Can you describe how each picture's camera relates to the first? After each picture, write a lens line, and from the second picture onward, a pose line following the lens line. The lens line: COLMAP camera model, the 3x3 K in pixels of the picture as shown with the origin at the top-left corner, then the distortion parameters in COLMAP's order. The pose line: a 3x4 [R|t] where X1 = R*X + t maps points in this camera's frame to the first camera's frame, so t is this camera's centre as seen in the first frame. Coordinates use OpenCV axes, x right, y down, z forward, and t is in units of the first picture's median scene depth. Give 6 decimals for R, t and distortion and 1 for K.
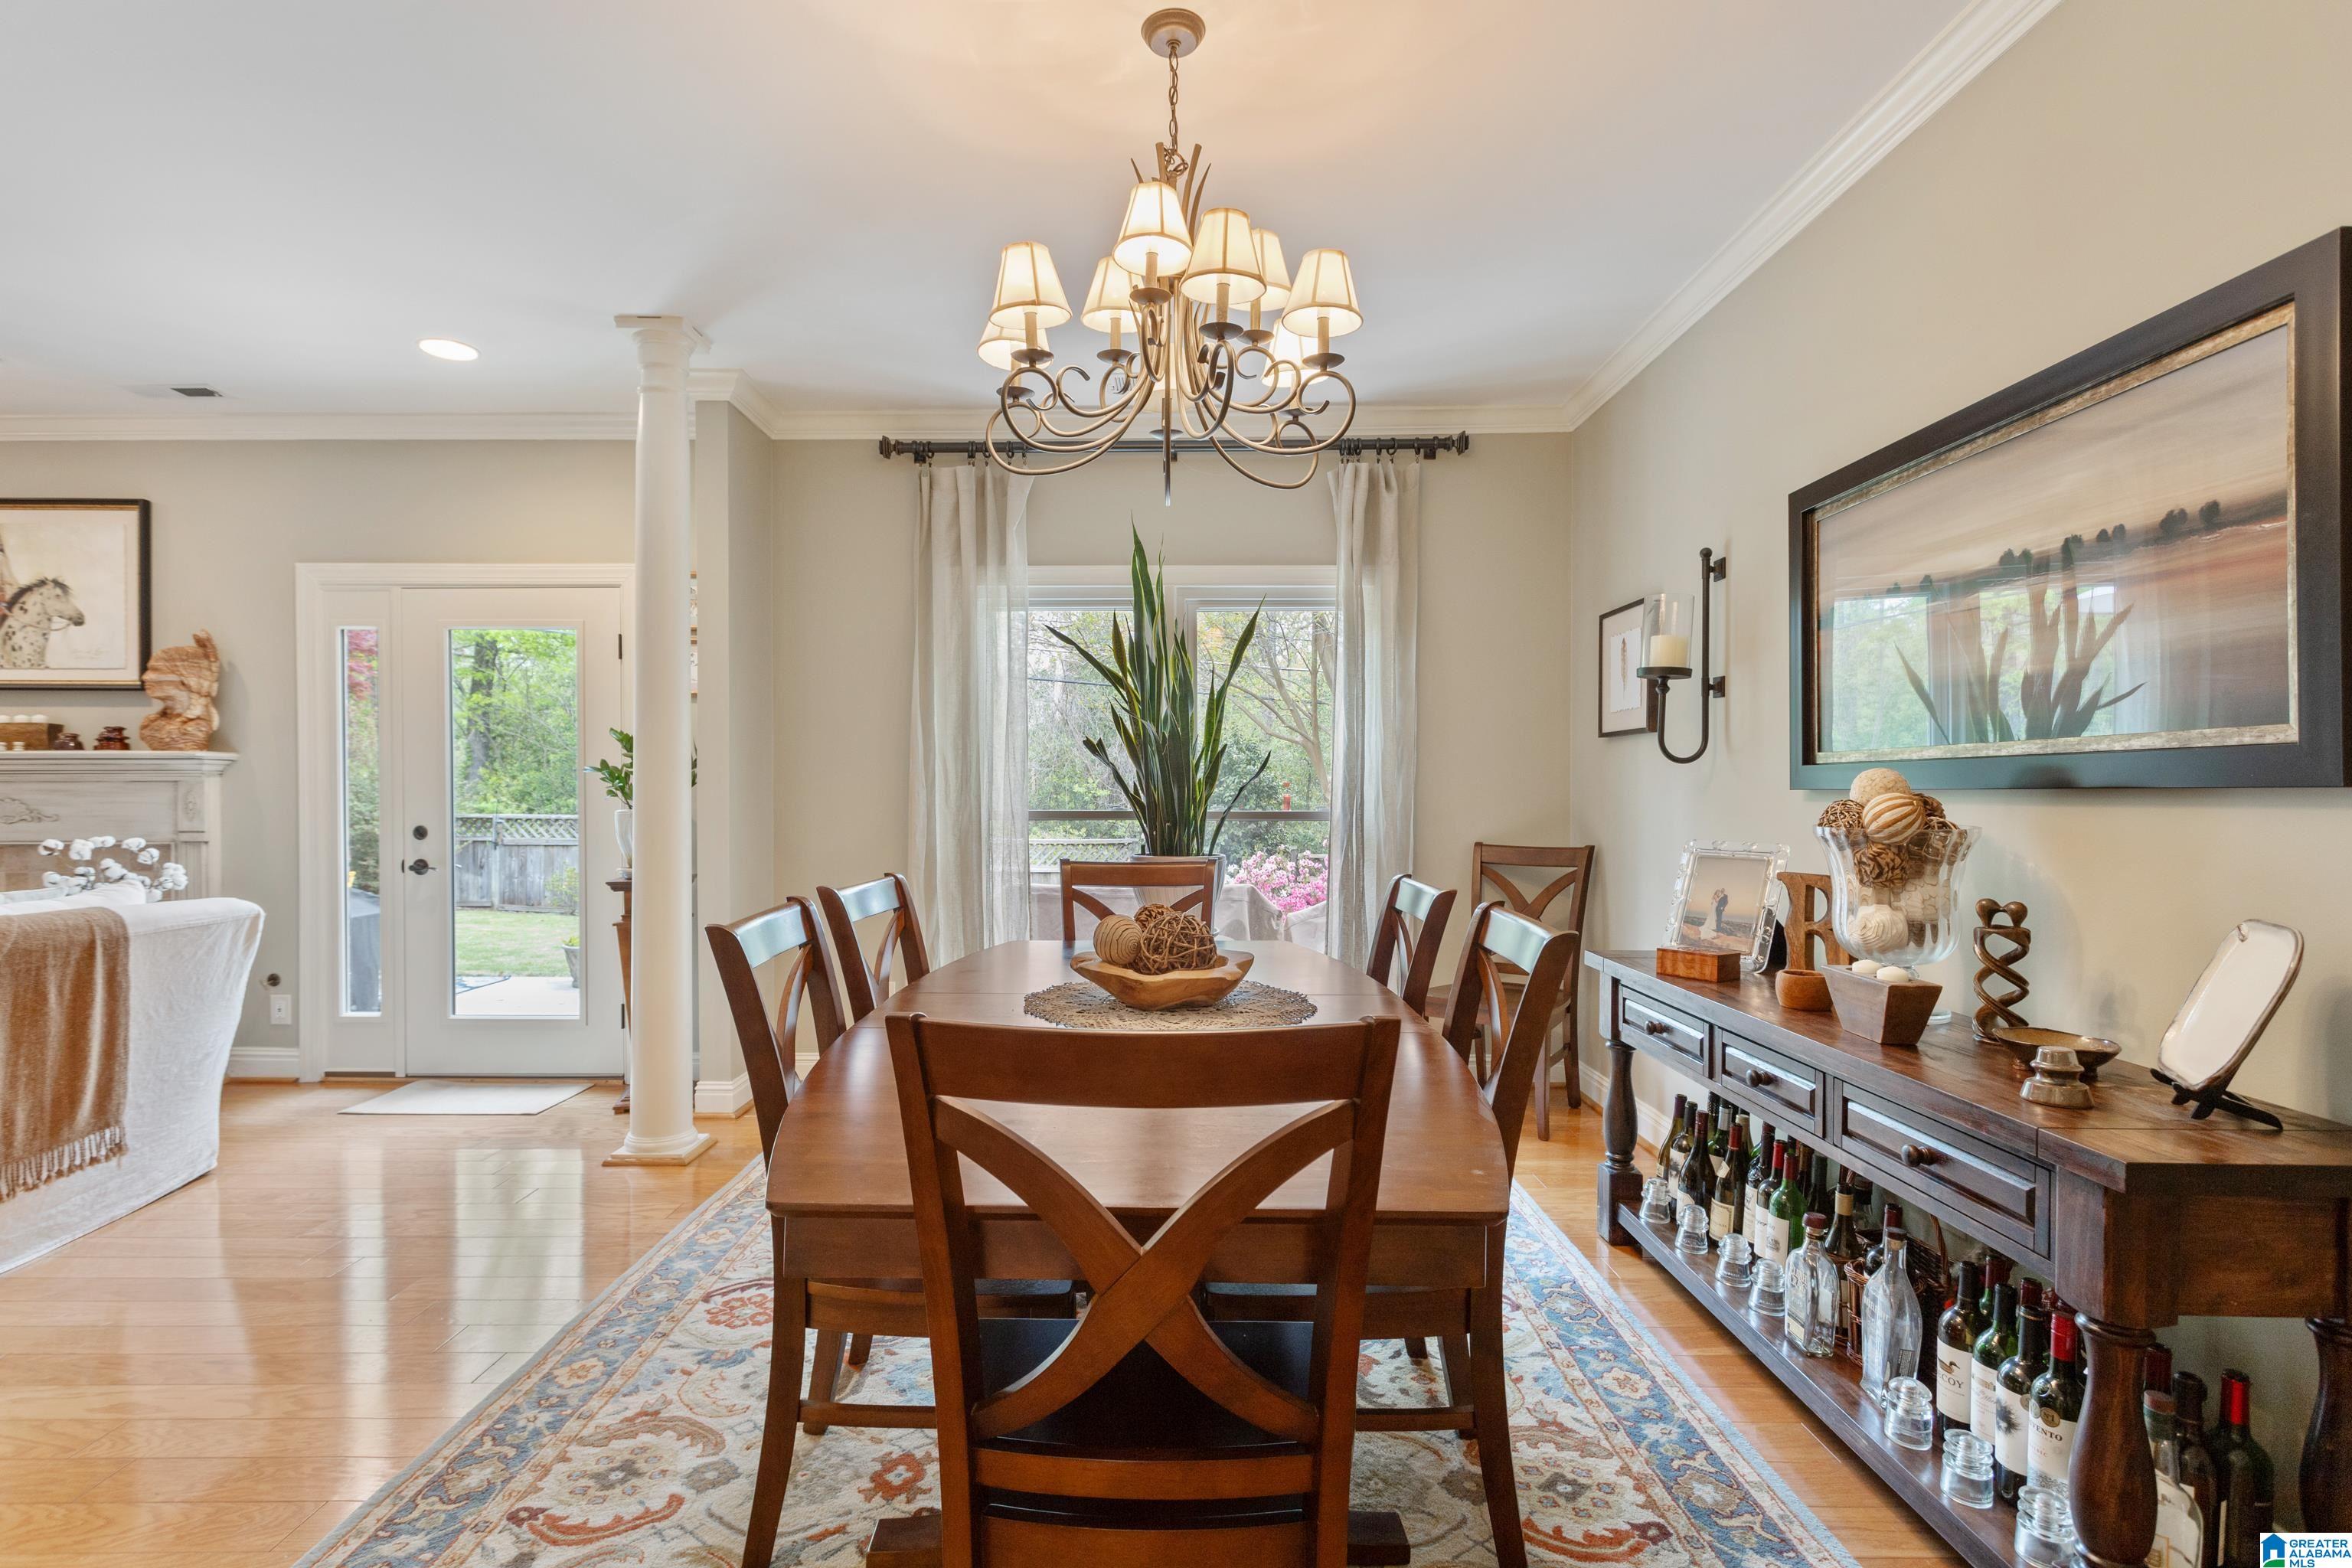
lens RADIAL K [[1131.8, 0, 1161.2], [0, 1131.8, 773.0], [0, 0, 1]] dist [-0.038802, 0.028417]
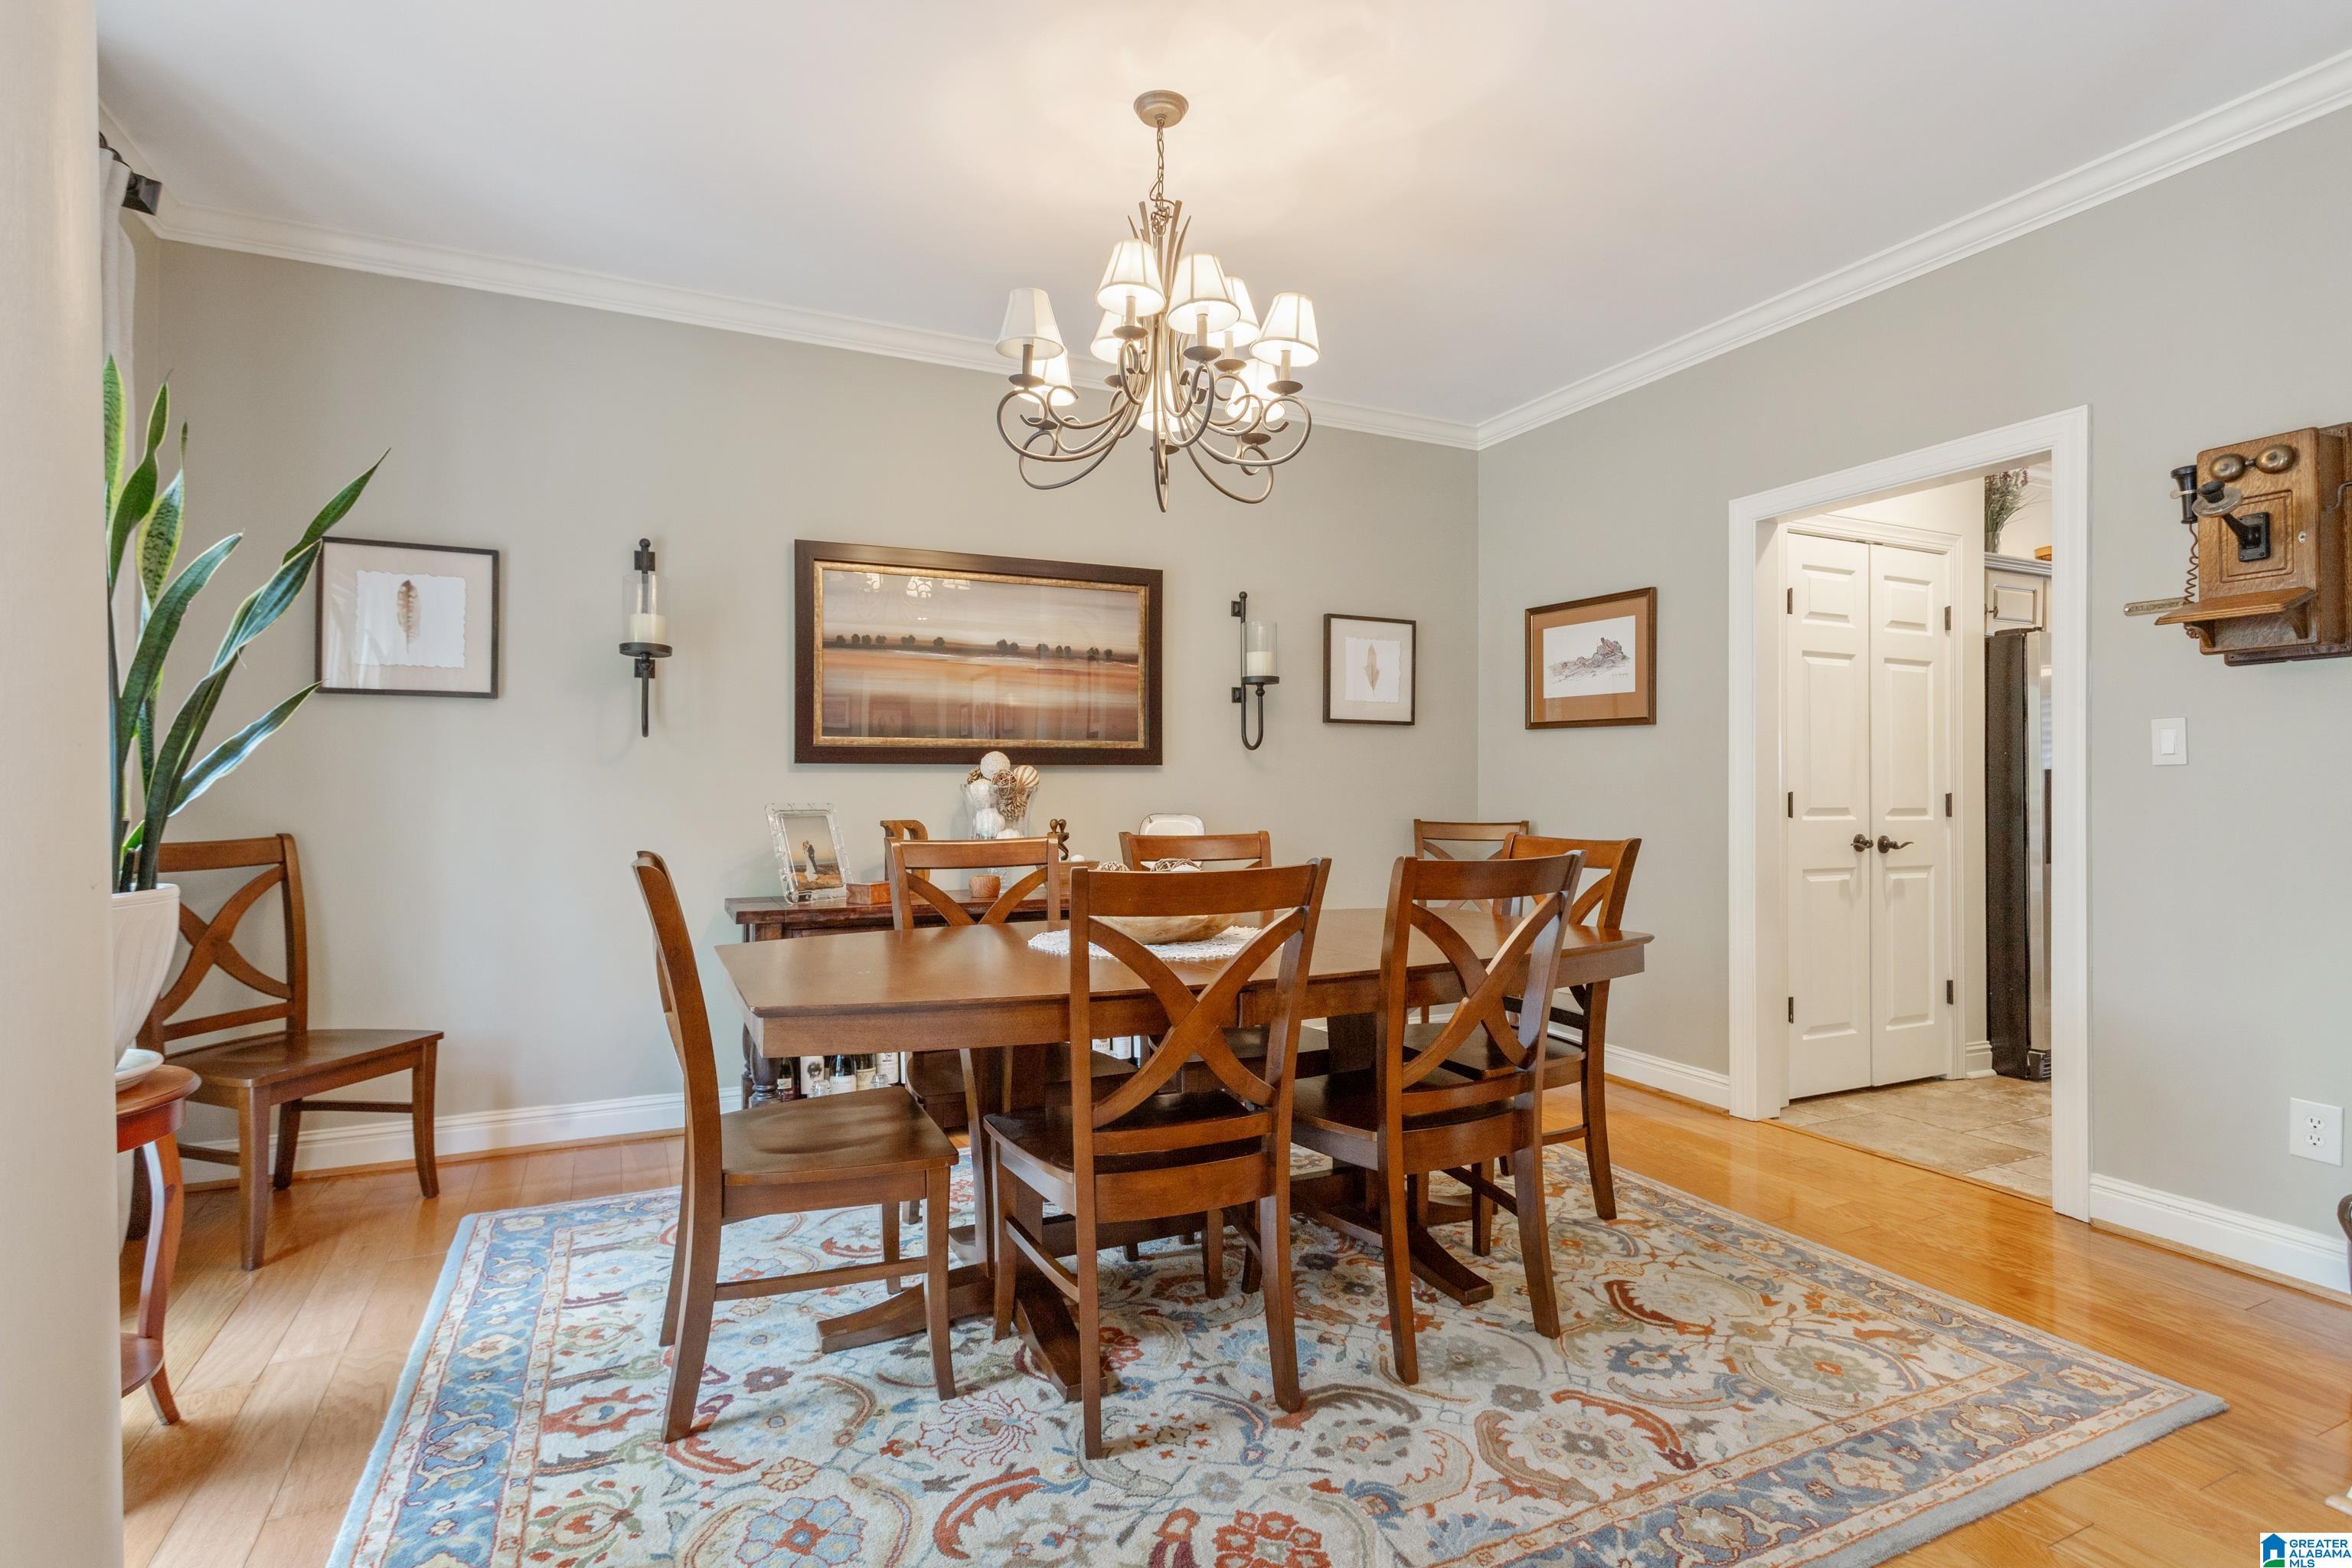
lens RADIAL K [[1131.8, 0, 1161.2], [0, 1131.8, 773.0], [0, 0, 1]] dist [-0.038802, 0.028417]
pose [[-0.422070, 0.011576, 0.906489, -1.276816], [-0.004426, 0.999880, -0.014829, 0.061383], [-0.906552, -0.010271, -0.421968, 1.832825]]
